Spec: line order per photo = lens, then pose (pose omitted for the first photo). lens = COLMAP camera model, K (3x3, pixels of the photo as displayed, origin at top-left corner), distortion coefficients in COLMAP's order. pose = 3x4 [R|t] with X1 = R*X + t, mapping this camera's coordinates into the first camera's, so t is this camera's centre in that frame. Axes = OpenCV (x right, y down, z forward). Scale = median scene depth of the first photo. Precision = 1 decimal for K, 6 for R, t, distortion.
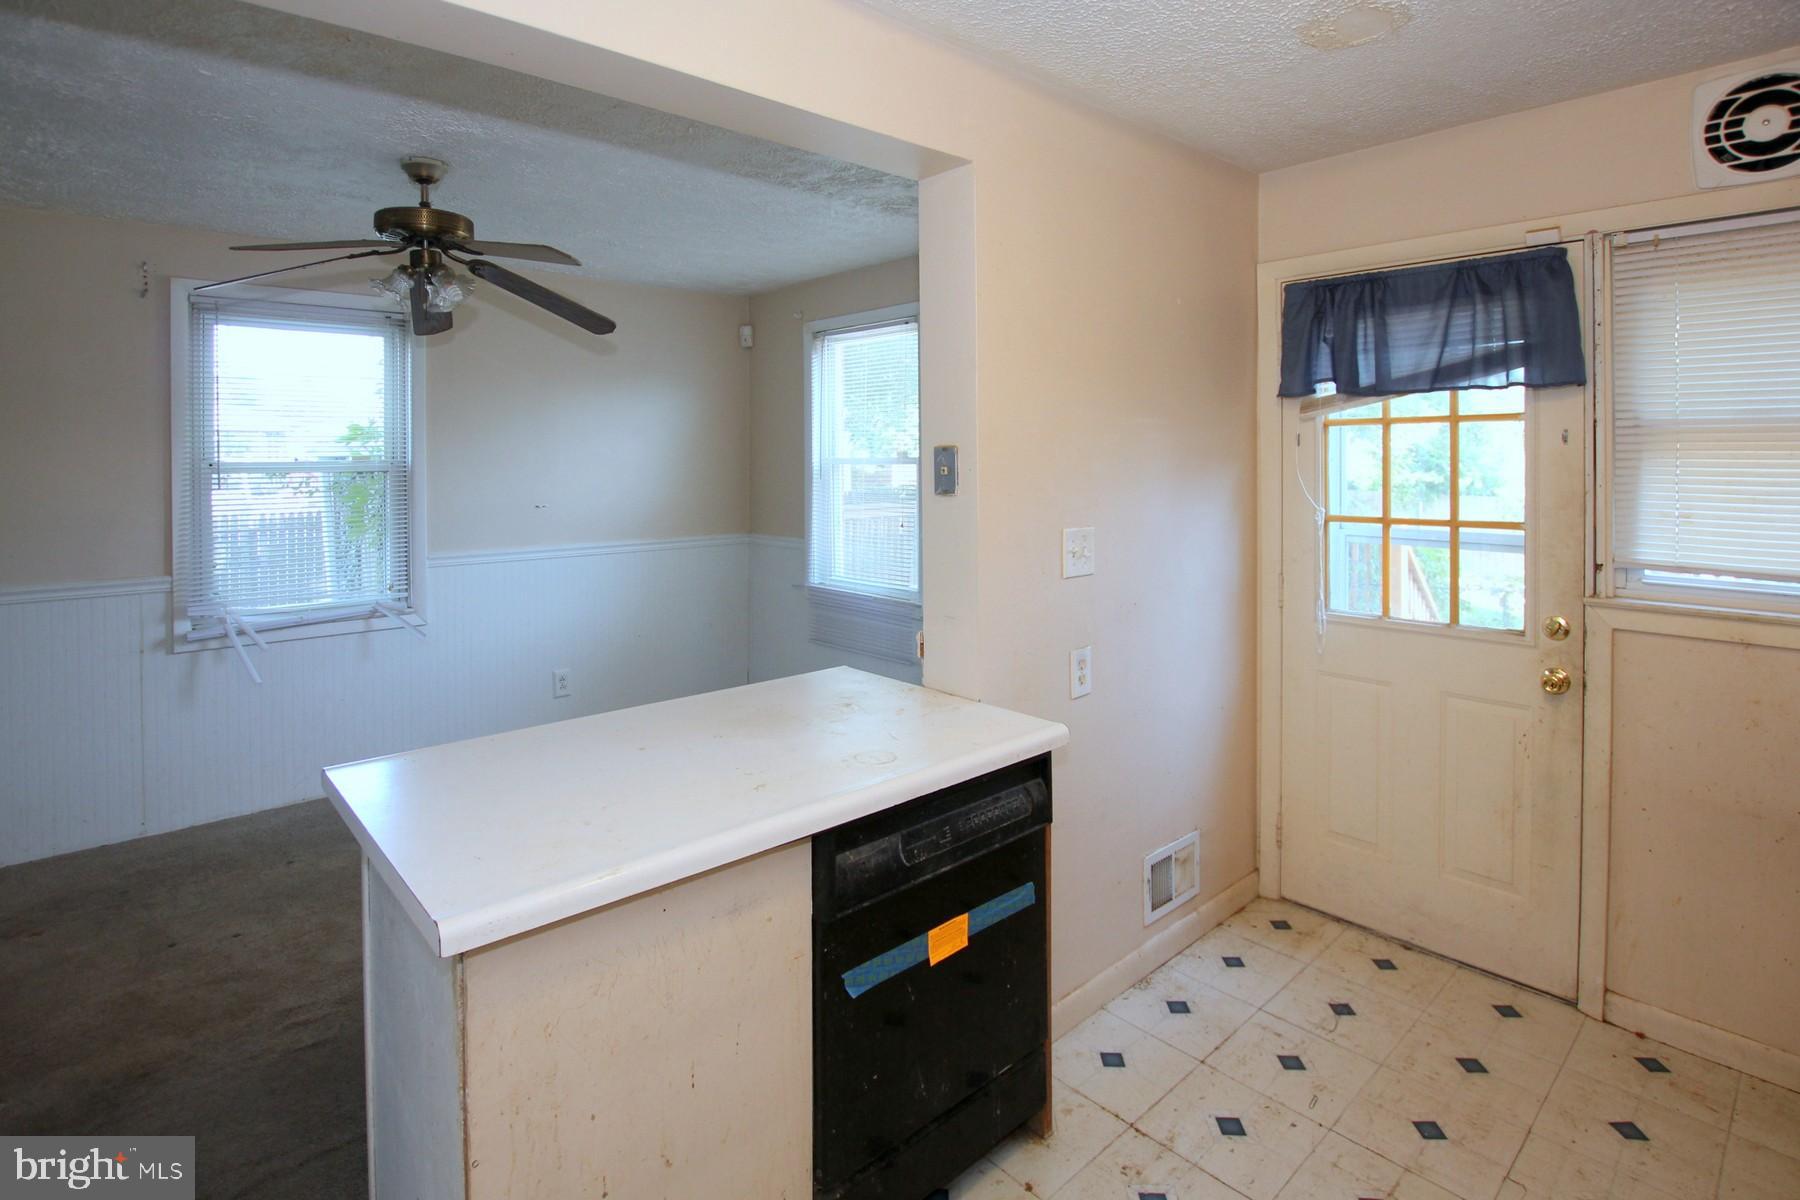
lens RADIAL K [[899.5, 0, 899.0], [0, 899.5, 462.8], [0, 0, 1]] dist [-0.020563, -0.000708]
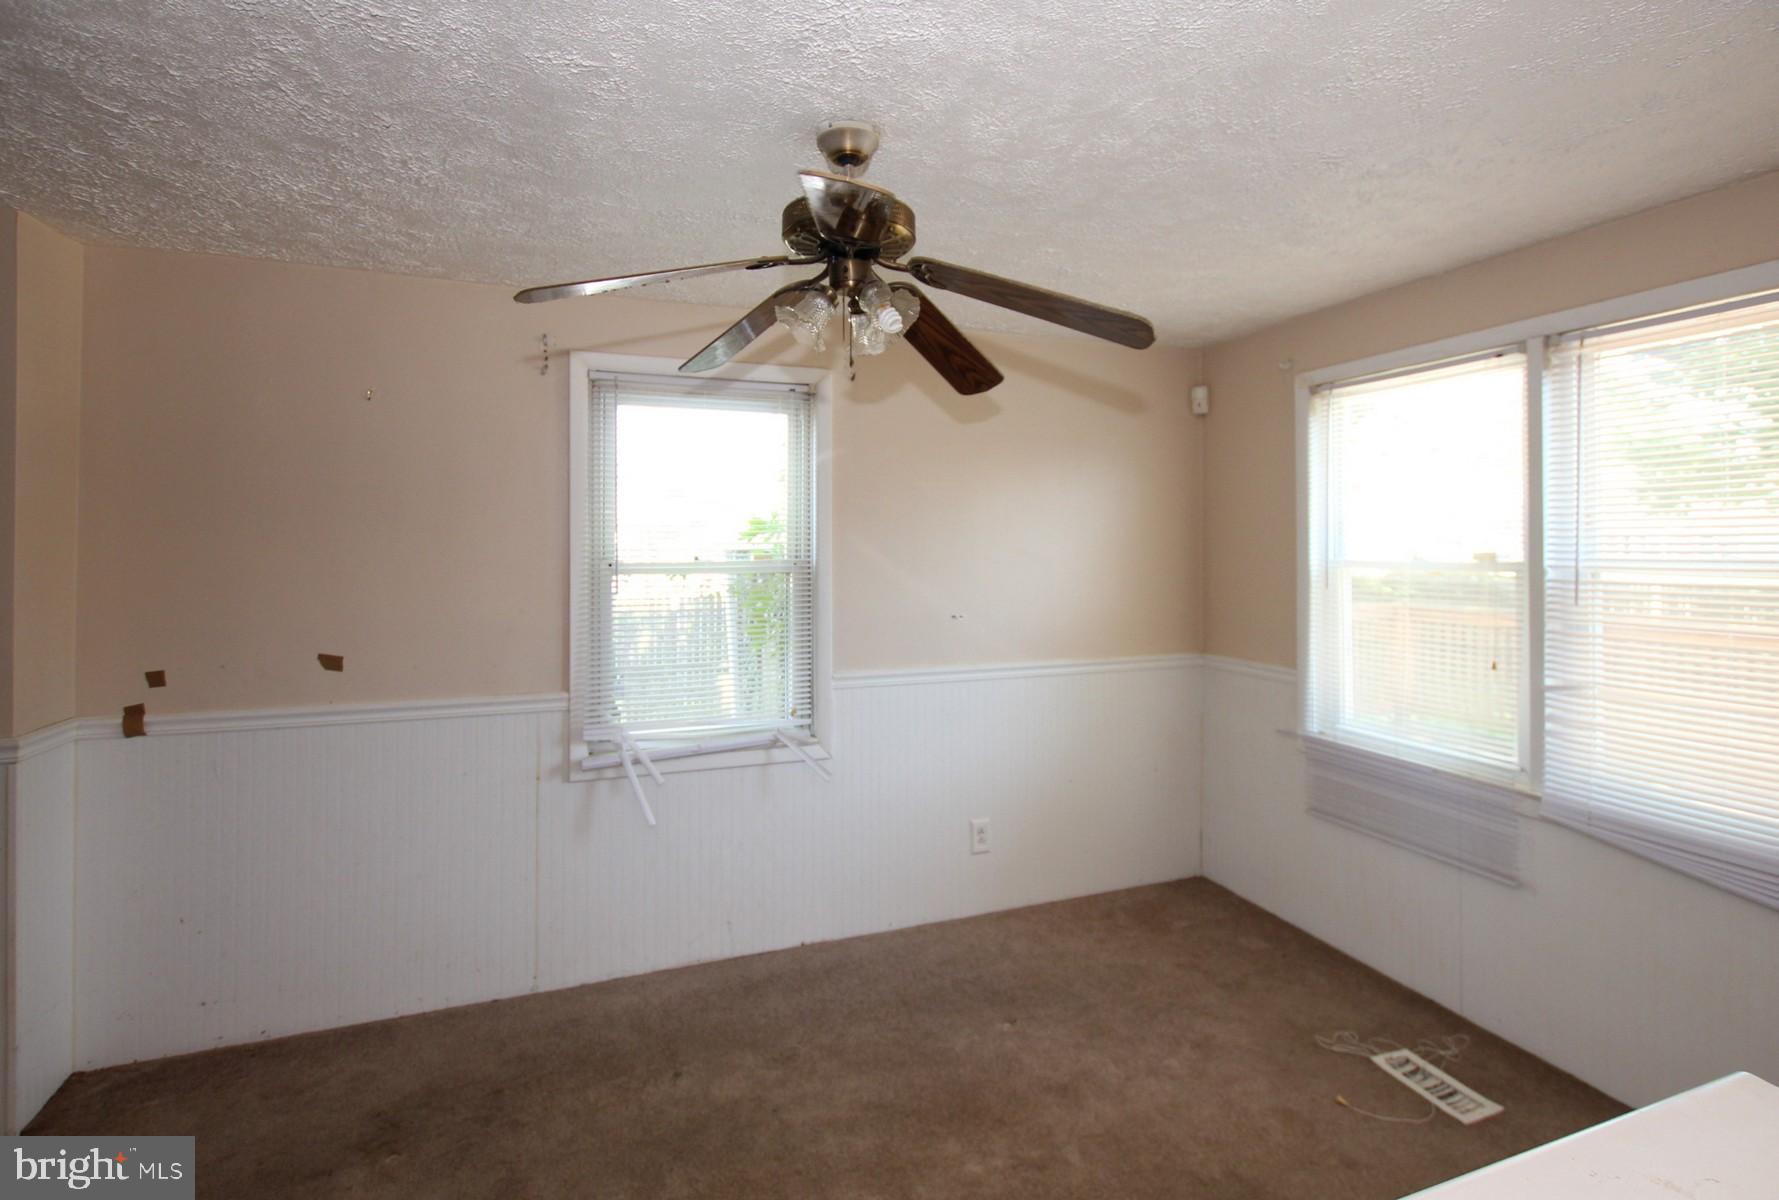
lens RADIAL K [[900.6, 0, 940.3], [0, 900.6, 538.1], [0, 0, 1]] dist [-0.000082, -0.000064]
pose [[0.940562, 0.000525, -0.339622, -0.164515], [-0.005183, 0.999905, -0.012809, -0.013932], [0.339583, 0.013808, 0.940475, 0.270009]]
